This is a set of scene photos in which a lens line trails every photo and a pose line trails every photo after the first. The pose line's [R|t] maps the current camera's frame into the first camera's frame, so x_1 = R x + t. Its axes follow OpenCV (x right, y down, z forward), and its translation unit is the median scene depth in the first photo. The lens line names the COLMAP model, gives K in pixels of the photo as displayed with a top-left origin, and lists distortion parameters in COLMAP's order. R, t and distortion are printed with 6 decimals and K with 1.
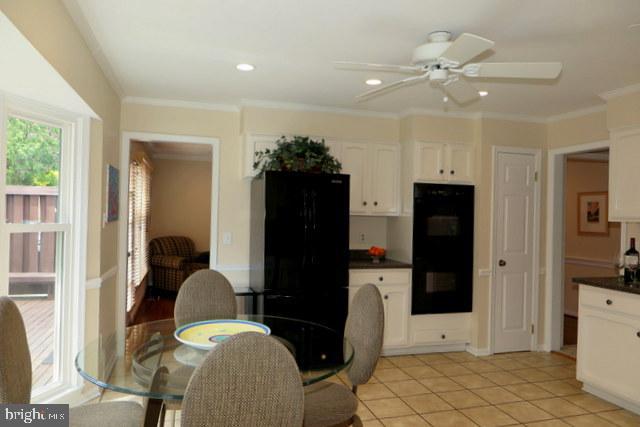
lens RADIAL K [[452.7, 0, 319.7], [0, 452.7, 214.1], [0, 0, 1]] dist [-0.007808, -0.000862]
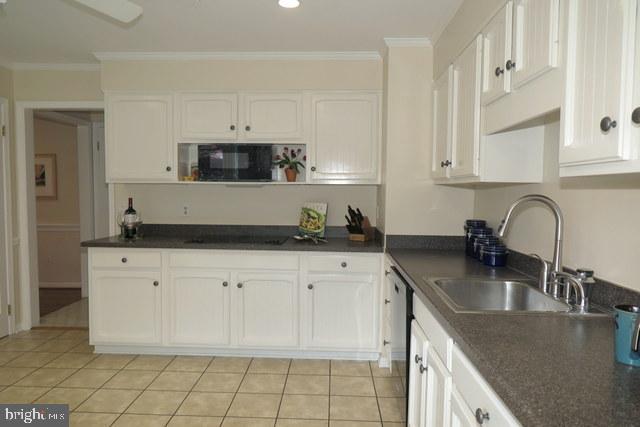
lens RADIAL K [[441.3, 0, 321.1], [0, 441.3, 213.7], [0, 0, 1]] dist [-0.005665, 0.005281]
pose [[0.335765, -0.070923, 0.939272, -0.124005], [-0.000952, 0.997135, 0.075633, 0.009294], [-0.941945, -0.026289, 0.334735, 0.193342]]
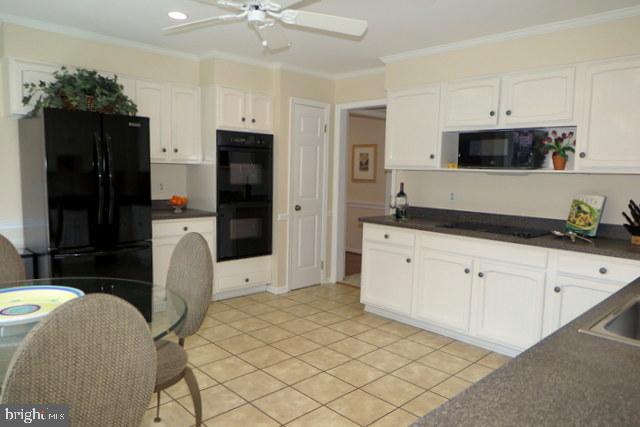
lens RADIAL K [[446.7, 0, 317.0], [0, 446.7, 212.6], [0, 0, 1]] dist [-0.004047, 0.001166]
pose [[0.892114, -0.043365, 0.449724, -0.045128], [-0.005062, 0.994361, 0.105923, 0.006131], [-0.451781, -0.096772, 0.886865, 0.029087]]
